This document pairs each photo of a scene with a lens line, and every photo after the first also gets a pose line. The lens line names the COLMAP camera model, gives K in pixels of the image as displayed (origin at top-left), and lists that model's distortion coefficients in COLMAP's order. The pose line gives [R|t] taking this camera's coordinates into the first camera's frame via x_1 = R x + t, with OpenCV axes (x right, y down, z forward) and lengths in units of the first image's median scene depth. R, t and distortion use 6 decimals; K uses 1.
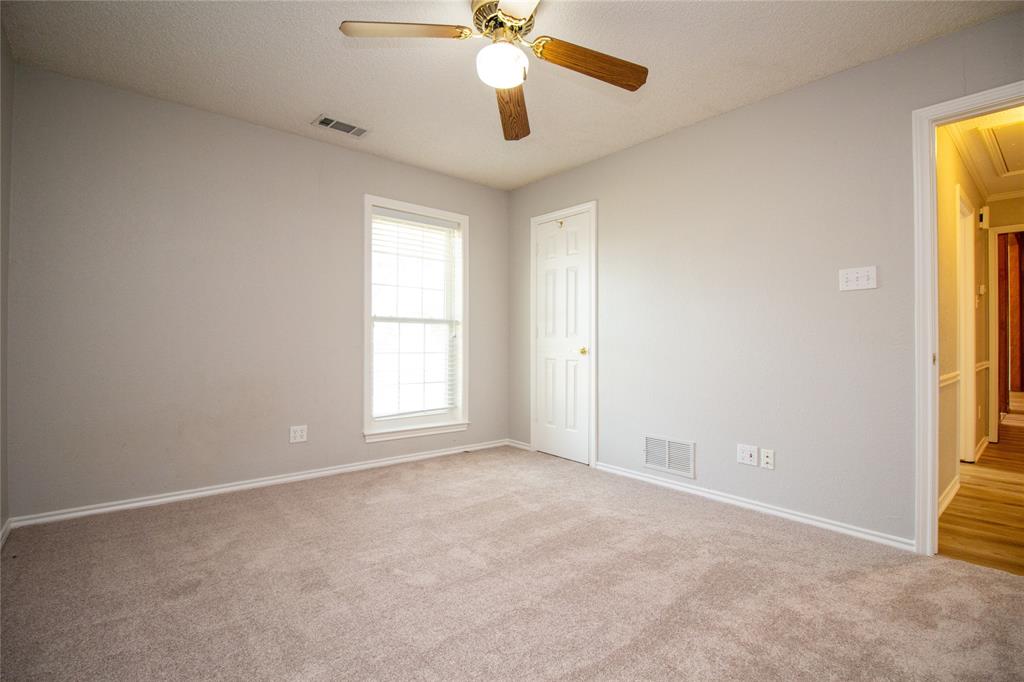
lens RADIAL K [[469.7, 0, 519.9], [0, 469.7, 336.7], [0, 0, 1]] dist [-0.001858, -0.000161]
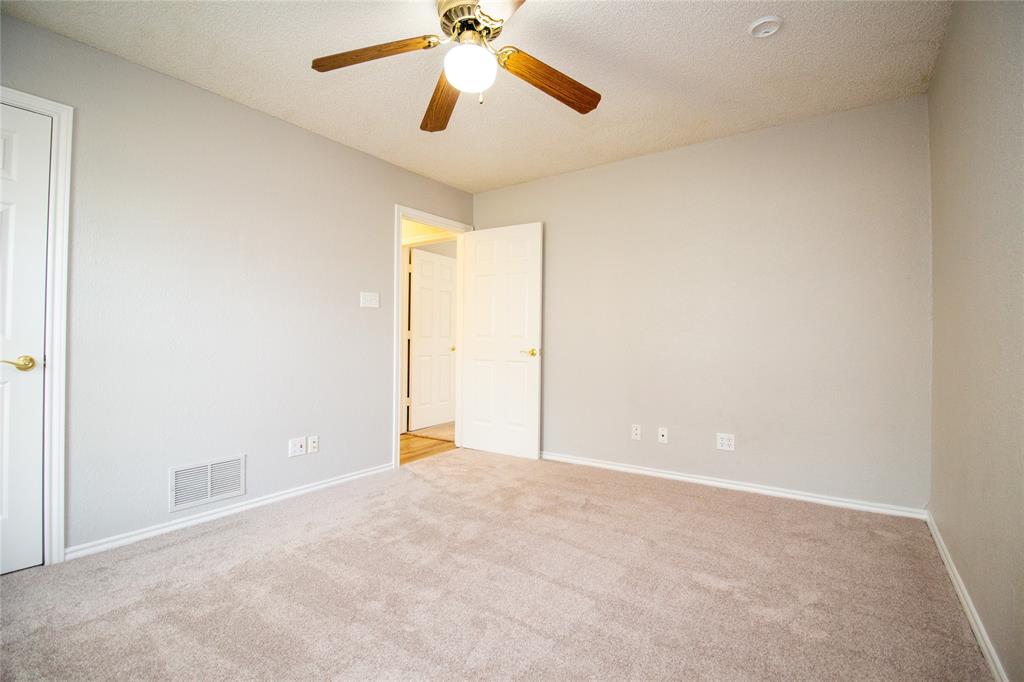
lens RADIAL K [[469.7, 0, 519.9], [0, 469.7, 336.7], [0, 0, 1]] dist [-0.001858, -0.000161]
pose [[-0.237967, 0.004178, 0.971264, -0.992754], [-0.011770, 0.999905, -0.007185, -0.003983], [-0.971202, -0.013141, -0.237895, 1.082664]]
